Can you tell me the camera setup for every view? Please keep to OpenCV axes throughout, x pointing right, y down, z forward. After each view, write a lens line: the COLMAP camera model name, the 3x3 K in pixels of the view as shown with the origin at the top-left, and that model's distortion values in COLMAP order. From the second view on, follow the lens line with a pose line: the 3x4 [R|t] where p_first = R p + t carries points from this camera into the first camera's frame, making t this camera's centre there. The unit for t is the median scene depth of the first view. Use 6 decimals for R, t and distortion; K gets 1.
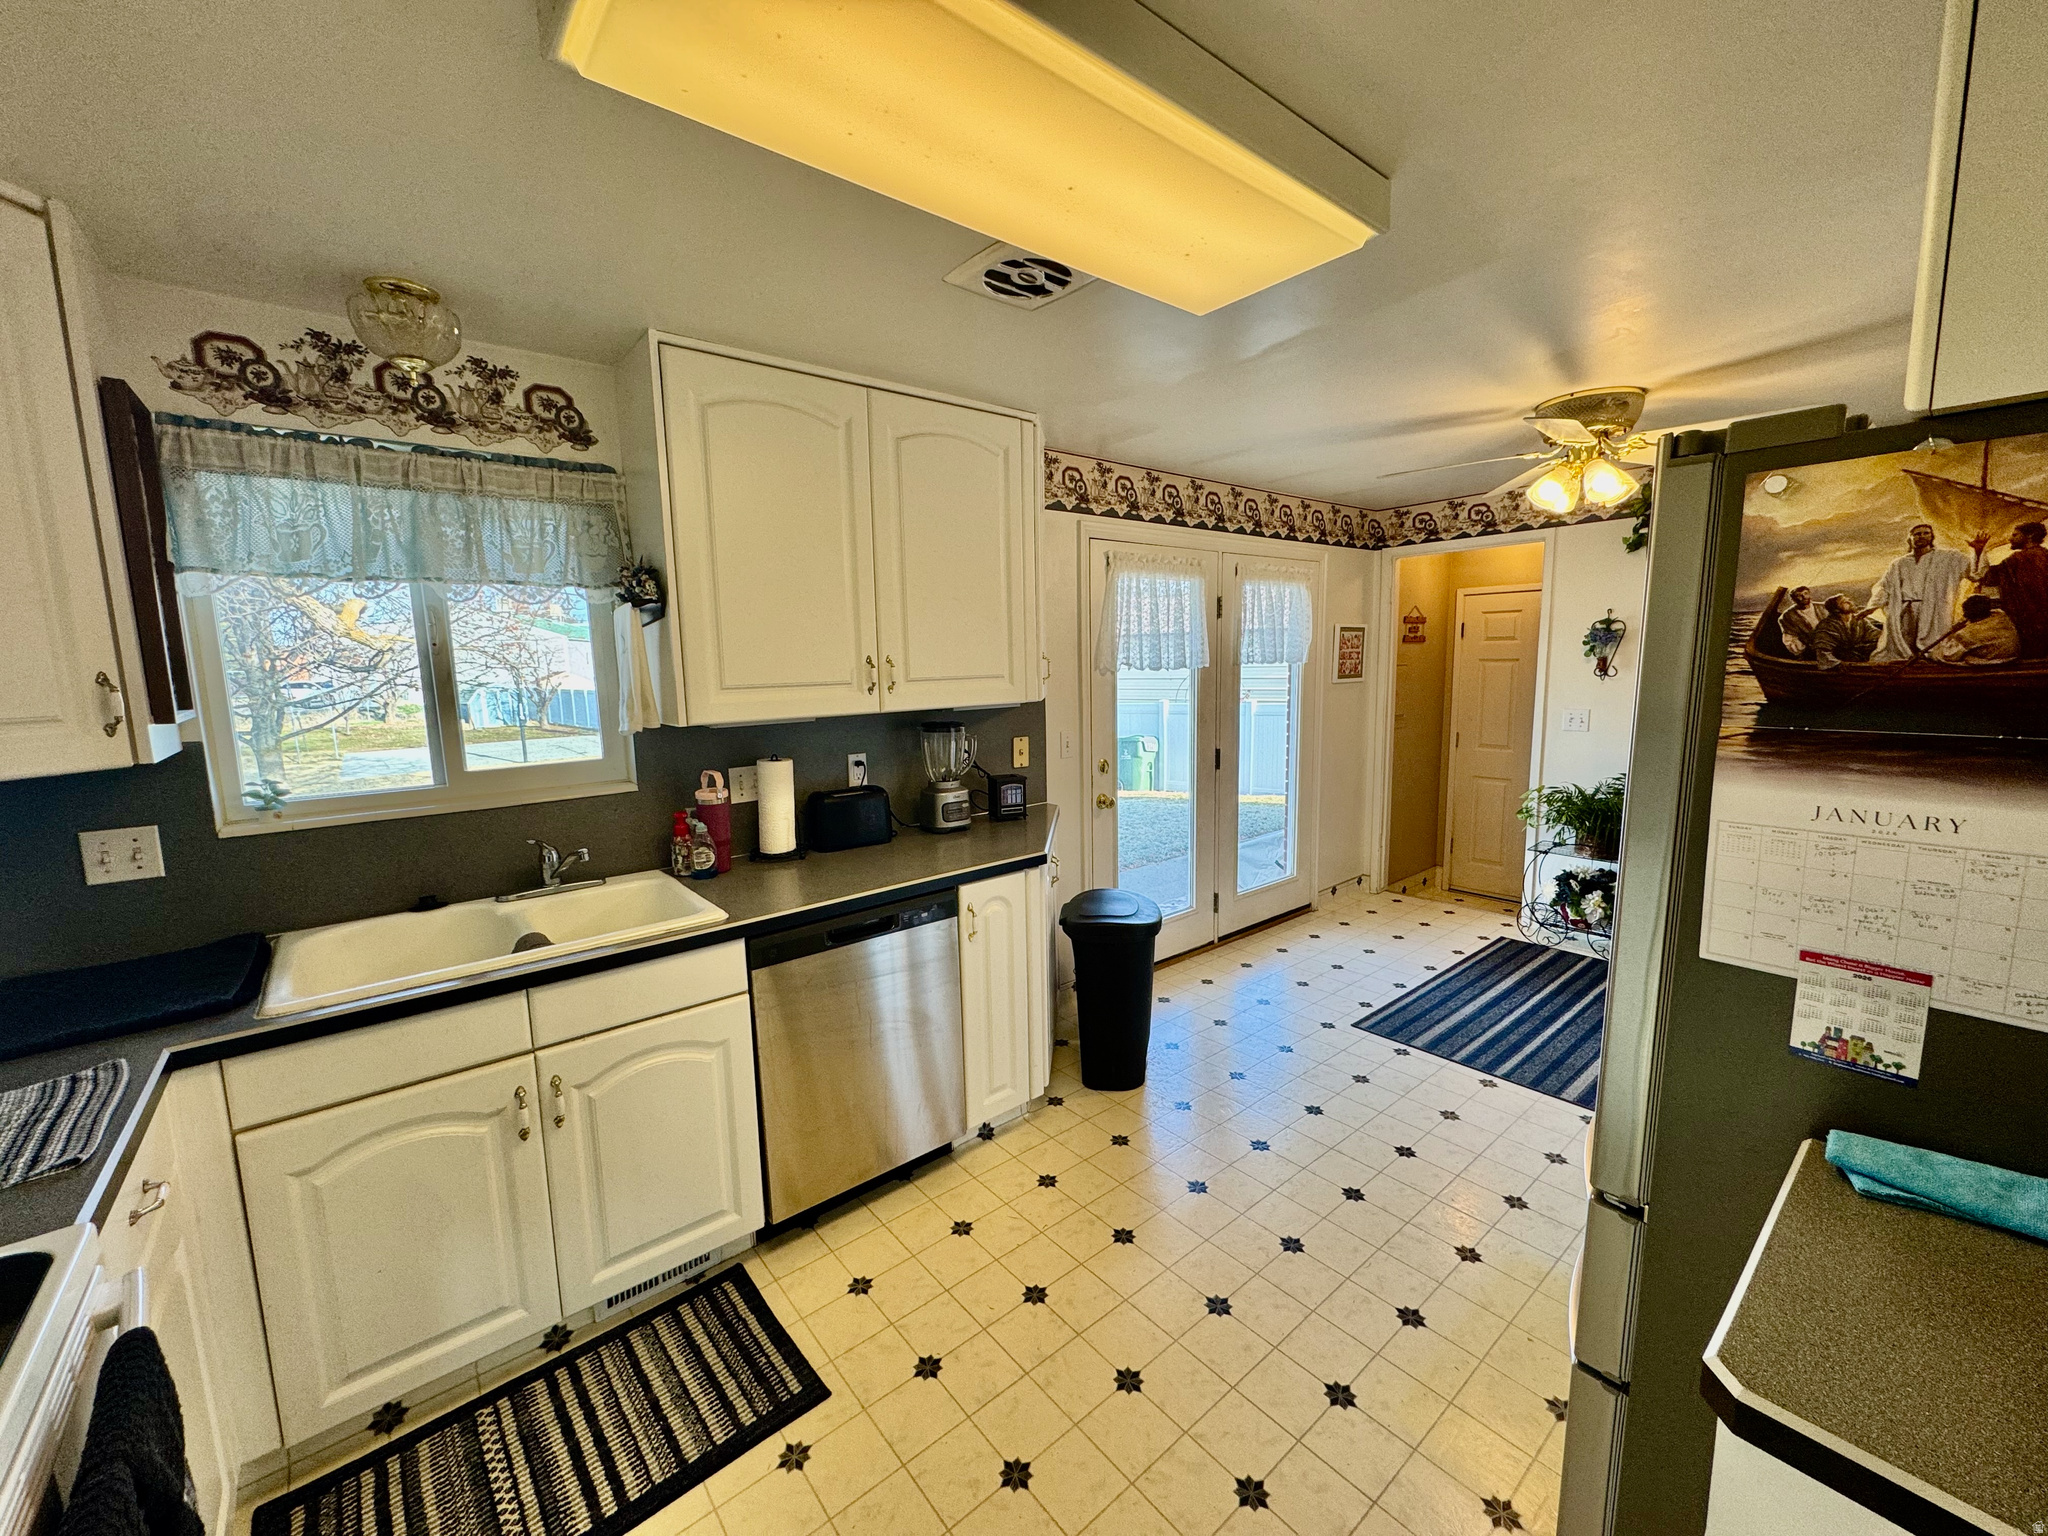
lens RADIAL K [[812.7, 0, 1024.0], [0, 812.7, 768.0], [0, 0, 1]] dist [0.000772, -0.000213]
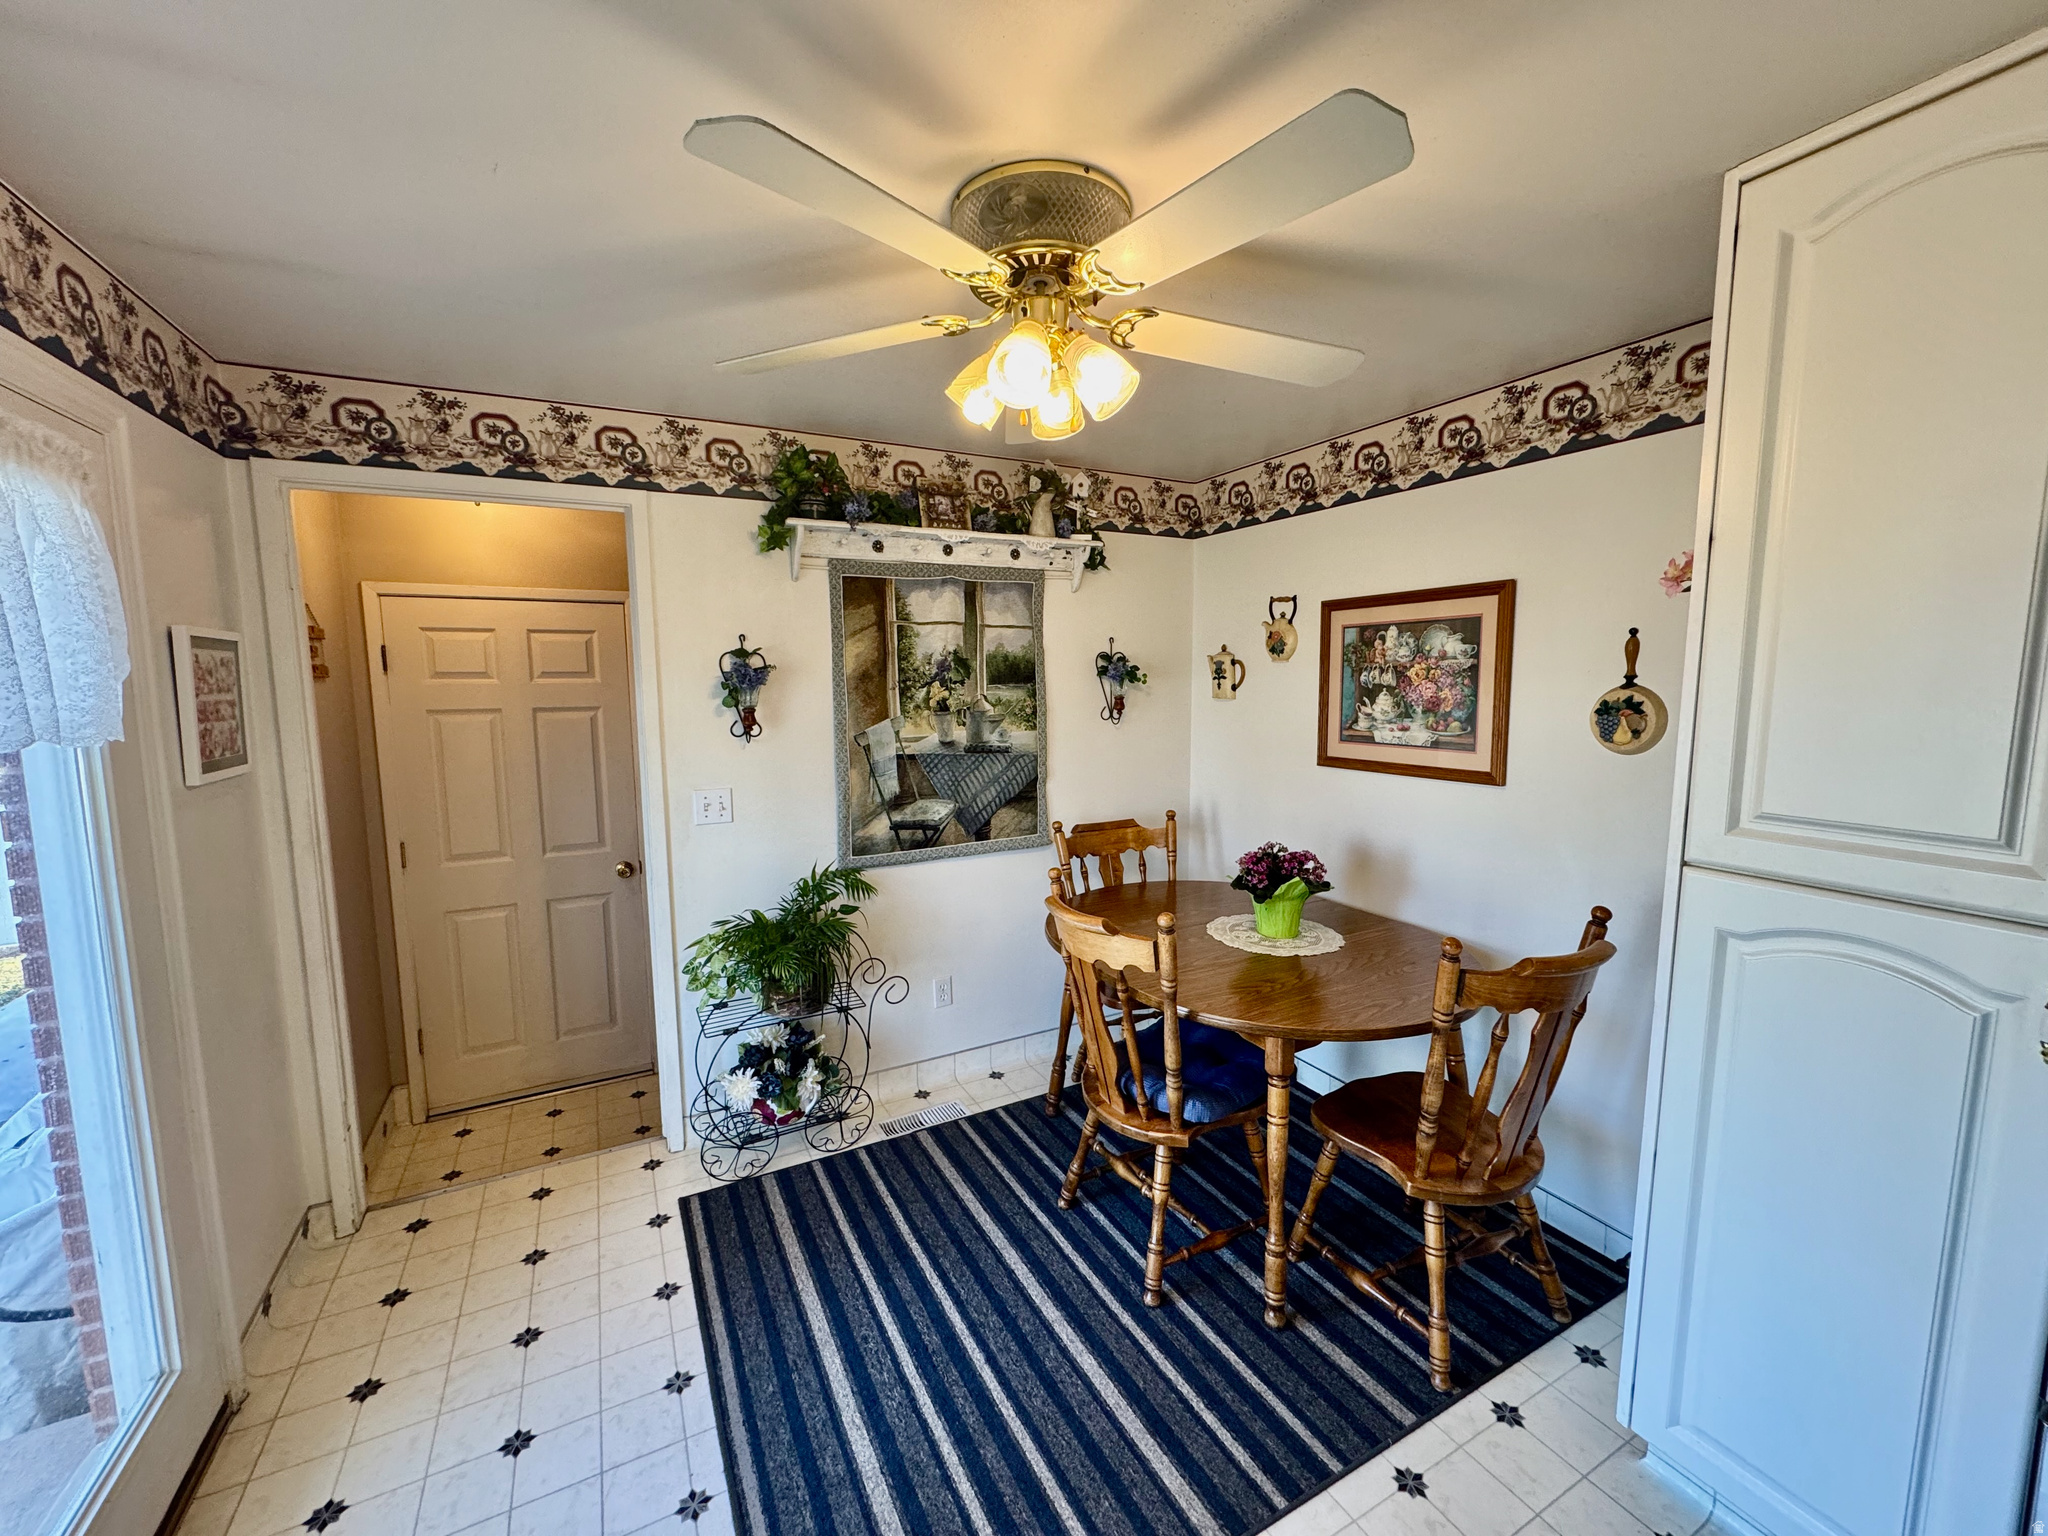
lens RADIAL K [[814.5, 0, 1024.0], [0, 814.5, 768.0], [0, 0, 1]] dist [-0.000542, -0.000176]
pose [[0.202077, -0.090163, 0.975210, 0.116377], [0.135359, 0.988768, 0.063368, -0.099980], [-0.969970, 0.119199, 0.212012, 0.652640]]
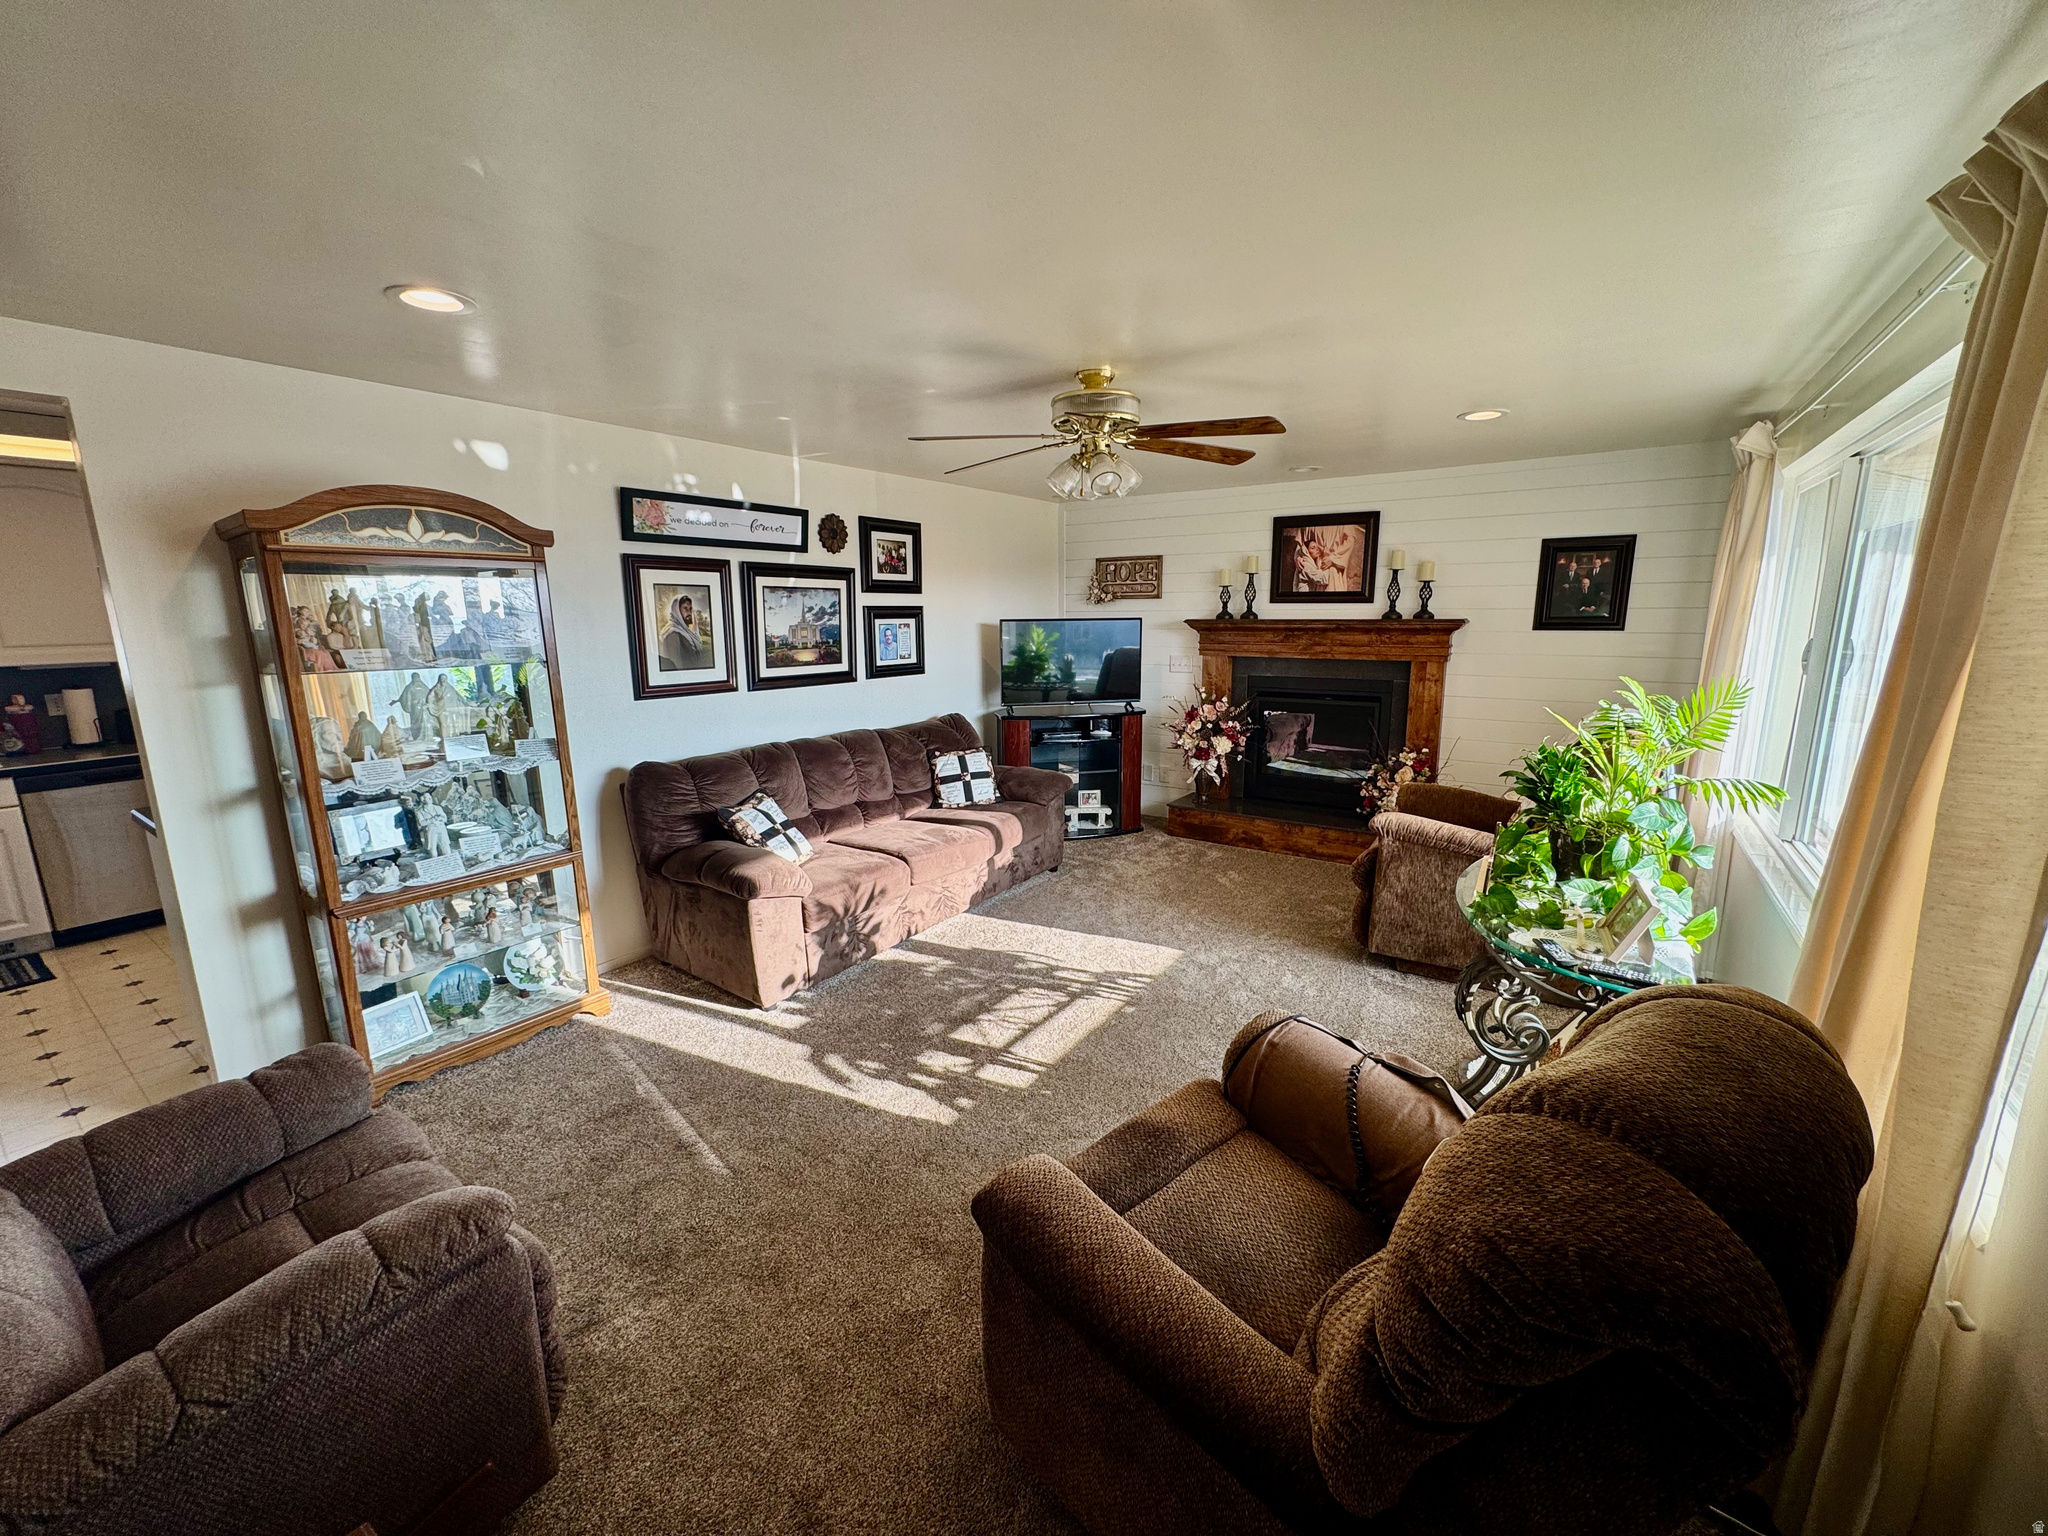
lens RADIAL K [[812.7, 0, 1024.0], [0, 812.7, 768.0], [0, 0, 1]] dist [0.000772, -0.000213]
pose [[0.960875, -0.042879, 0.273643, 0.695807], [0.029733, 0.998204, 0.052008, 0.078551], [-0.275382, -0.041837, 0.960424, -0.730848]]
